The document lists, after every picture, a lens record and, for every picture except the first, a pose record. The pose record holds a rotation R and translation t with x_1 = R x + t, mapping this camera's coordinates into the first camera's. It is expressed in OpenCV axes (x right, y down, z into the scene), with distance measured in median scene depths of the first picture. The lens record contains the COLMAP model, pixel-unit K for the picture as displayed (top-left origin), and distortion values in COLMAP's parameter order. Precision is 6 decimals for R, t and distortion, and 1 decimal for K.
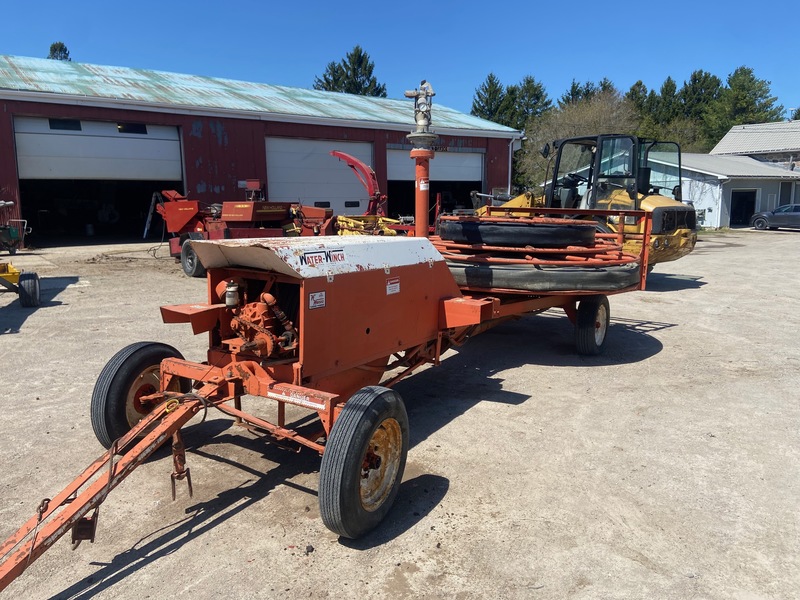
lens RADIAL K [[598.8, 0, 400.8], [0, 598.8, 297.5], [0, 0, 1]] dist [0.091201, -0.101939]
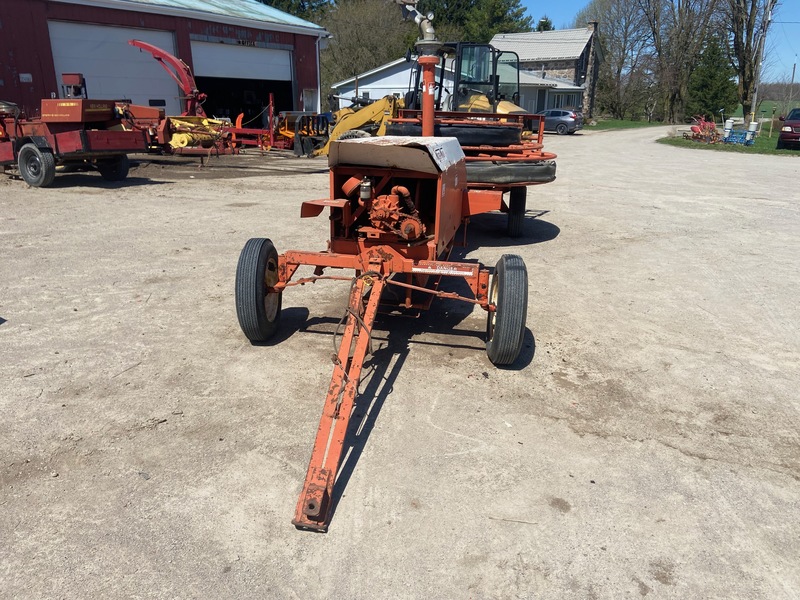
lens RADIAL K [[598.8, 0, 397.8], [0, 598.8, 298.6], [0, 0, 1]] dist [0.091201, -0.101939]
pose [[0.933293, -0.099552, 0.345042, -0.209471], [0.045132, 0.985705, 0.162322, 0.005968], [-0.356270, -0.135921, 0.924444, -0.038377]]
